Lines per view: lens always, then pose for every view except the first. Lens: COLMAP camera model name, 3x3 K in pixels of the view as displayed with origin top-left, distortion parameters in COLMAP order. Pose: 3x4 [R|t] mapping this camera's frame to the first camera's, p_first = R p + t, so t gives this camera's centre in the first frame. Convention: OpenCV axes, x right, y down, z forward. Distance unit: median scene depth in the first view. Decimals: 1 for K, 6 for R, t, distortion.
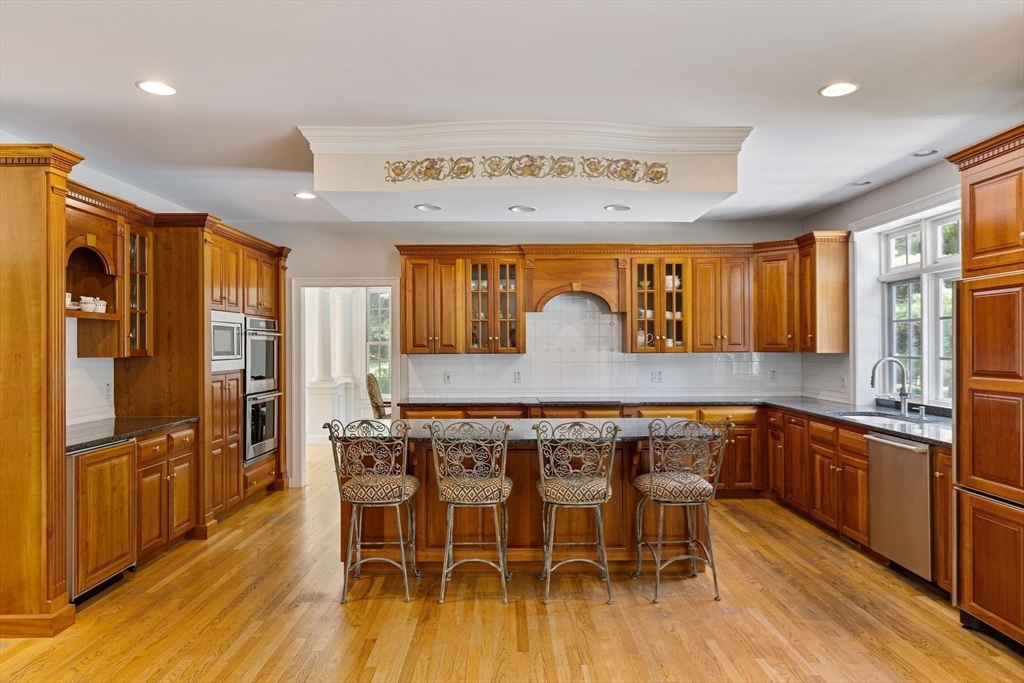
lens RADIAL K [[651.4, 0, 516.3], [0, 651.4, 339.9], [0, 0, 1]] dist [0.003513, -0.002787]
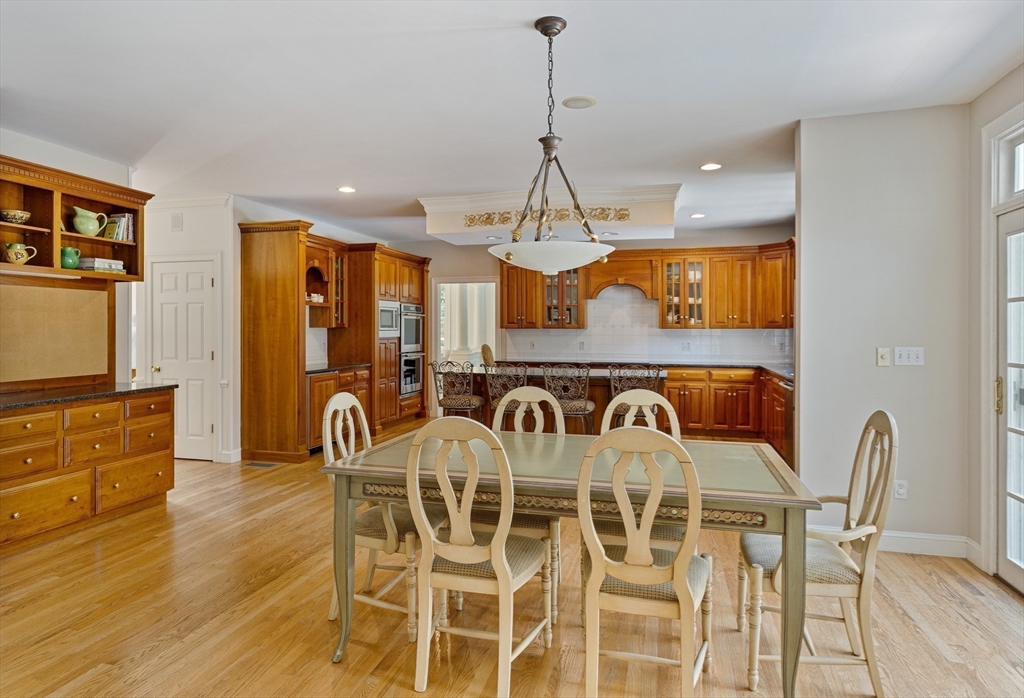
lens RADIAL K [[616.3, 0, 498.7], [0, 616.3, 324.9], [0, 0, 1]] dist [0.006018, 0.001431]
pose [[0.960607, 0.003684, -0.277887, 0.272807], [-0.002761, 0.999989, 0.003713, 0.011054], [0.277898, -0.002799, 0.960607, -0.442596]]
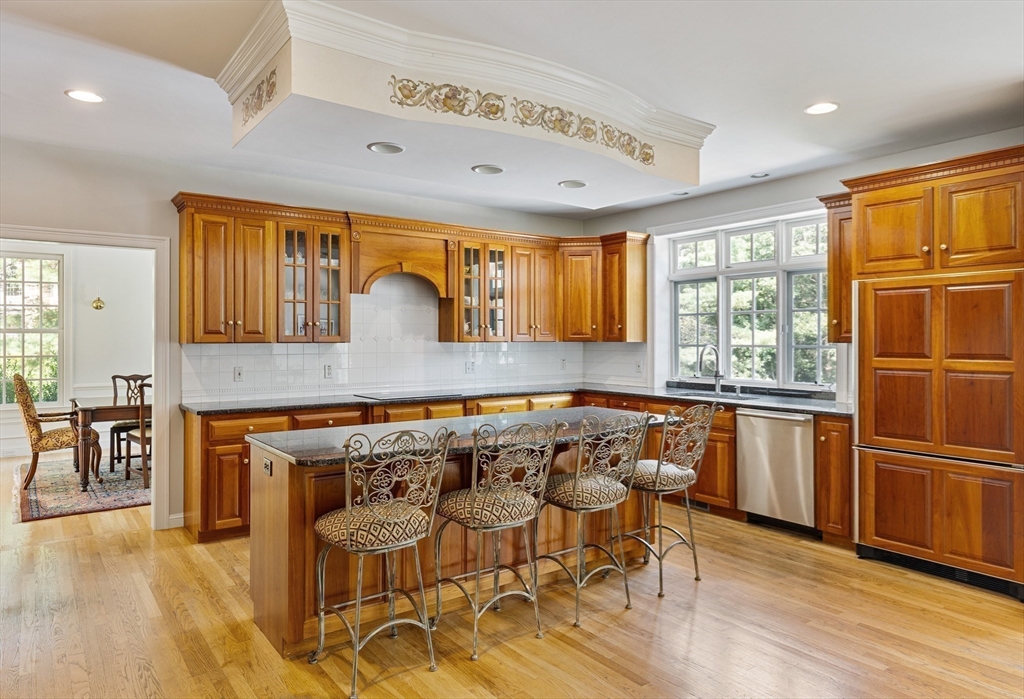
lens RADIAL K [[654.4, 0, 518.9], [0, 654.4, 331.9], [0, 0, 1]] dist [0.005302, -0.001693]
pose [[0.808337, 0.010256, 0.588631, -0.402344], [-0.008292, 0.999947, -0.006034, 0.013530], [-0.588662, -0.000004, 0.808379, 0.252854]]
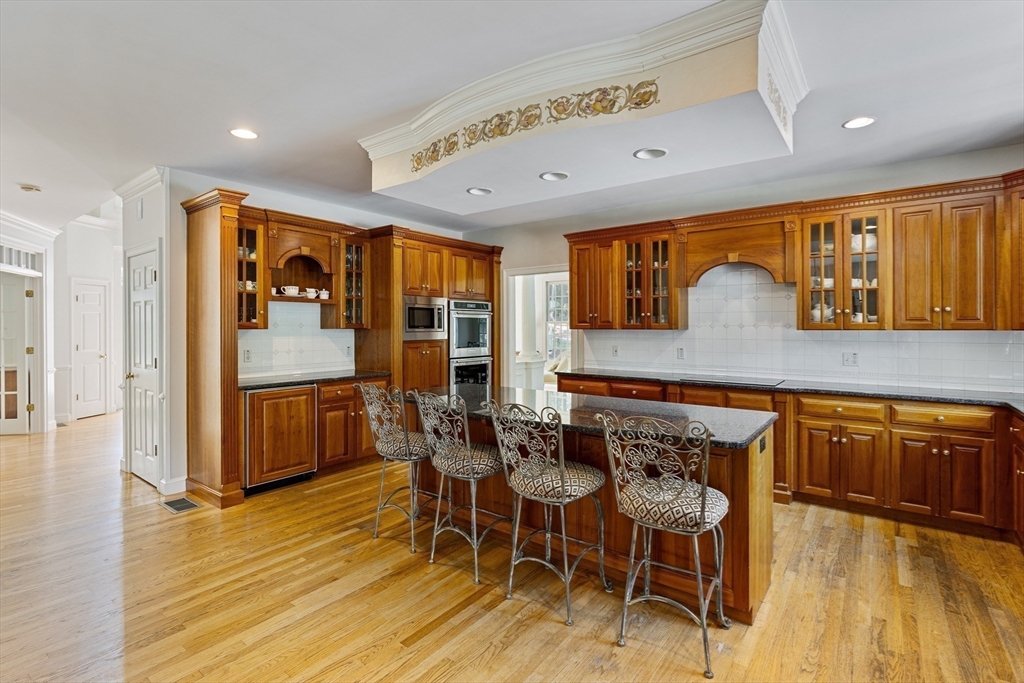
lens RADIAL K [[484.9, 0, 511.8], [0, 484.9, 326.3], [0, 0, 1]] dist [-0.003339, -0.000222]
pose [[0.788995, 0.003192, -0.614392, 0.350904], [0.002833, 0.999957, 0.008833, 0.011404], [0.614394, -0.008710, 0.788952, 0.349643]]
